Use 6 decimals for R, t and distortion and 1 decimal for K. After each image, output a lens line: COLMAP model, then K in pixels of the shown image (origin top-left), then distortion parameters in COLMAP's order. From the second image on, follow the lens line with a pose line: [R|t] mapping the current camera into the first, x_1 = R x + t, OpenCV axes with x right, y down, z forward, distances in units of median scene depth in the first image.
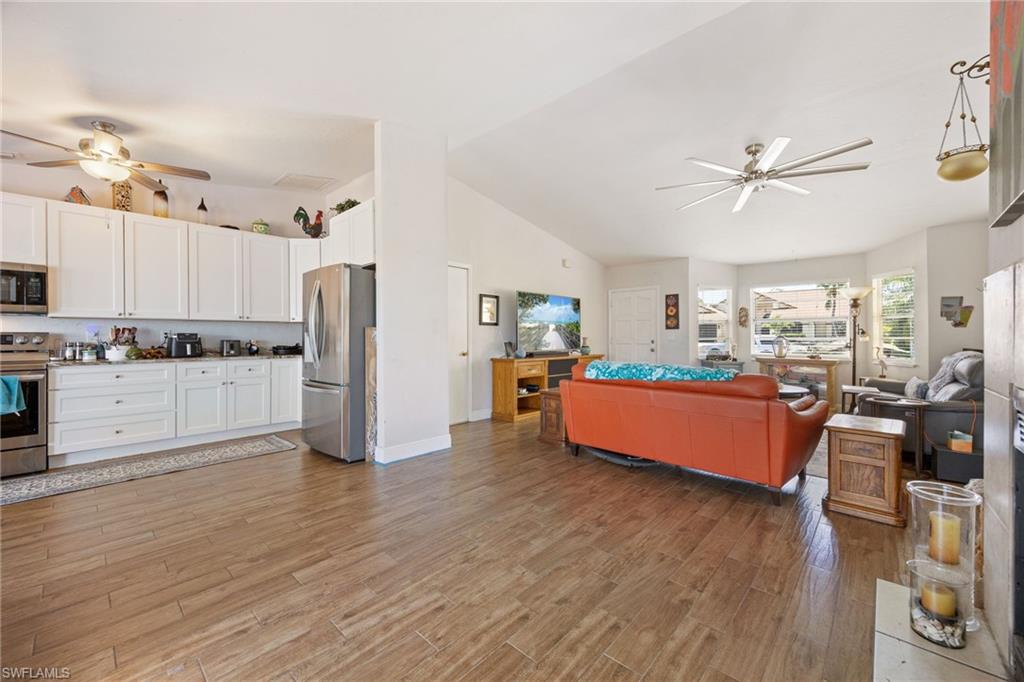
lens RADIAL K [[406.9, 0, 524.8], [0, 406.9, 339.7], [0, 0, 1]] dist [0.001577, 0.000148]
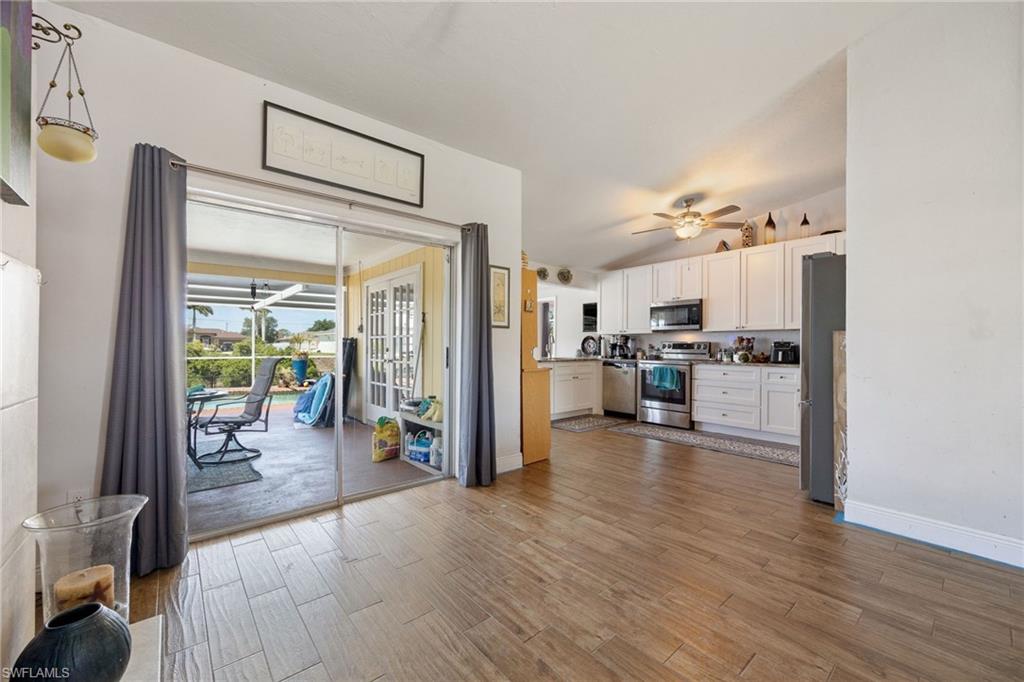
lens RADIAL K [[404.9, 0, 516.7], [0, 404.9, 344.9], [0, 0, 1]] dist [-0.001726, -0.000076]
pose [[-0.138354, 0.000232, -0.990383, 0.352679], [-0.012153, 0.999924, 0.001931, -0.000219], [0.990308, 0.012303, -0.138341, 0.413069]]
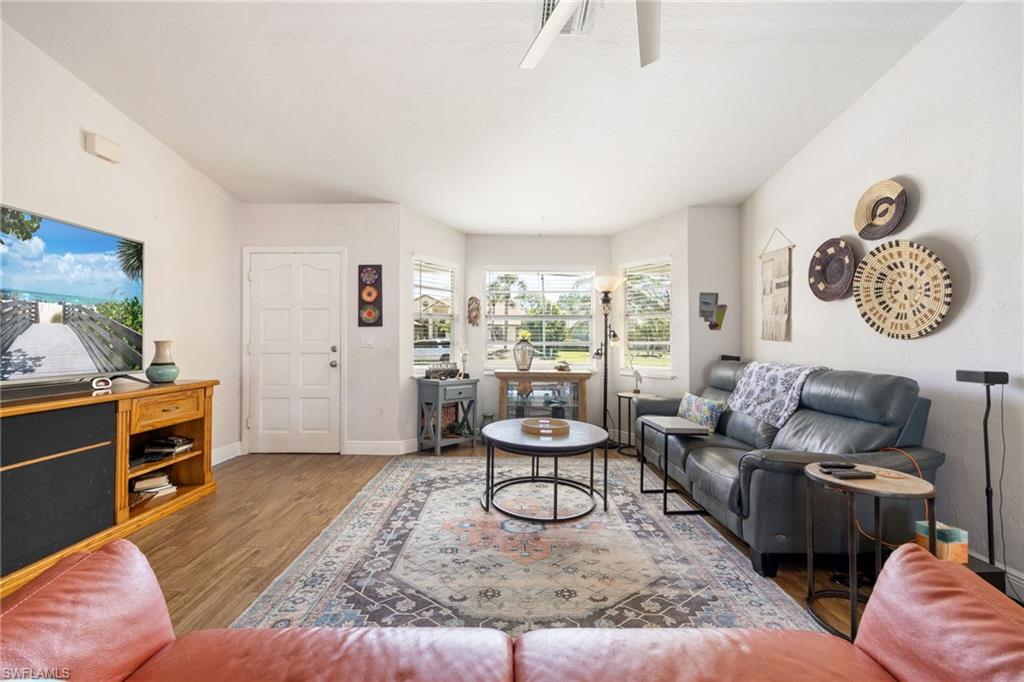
lens RADIAL K [[407.7, 0, 511.7], [0, 407.7, 336.3], [0, 0, 1]] dist [-0.000297, 0.000088]
pose [[0.750737, 0.008944, 0.660541, 0.216517], [0.000549, 0.999900, -0.014164, -0.006170], [-0.660601, 0.010996, 0.750657, 0.709476]]
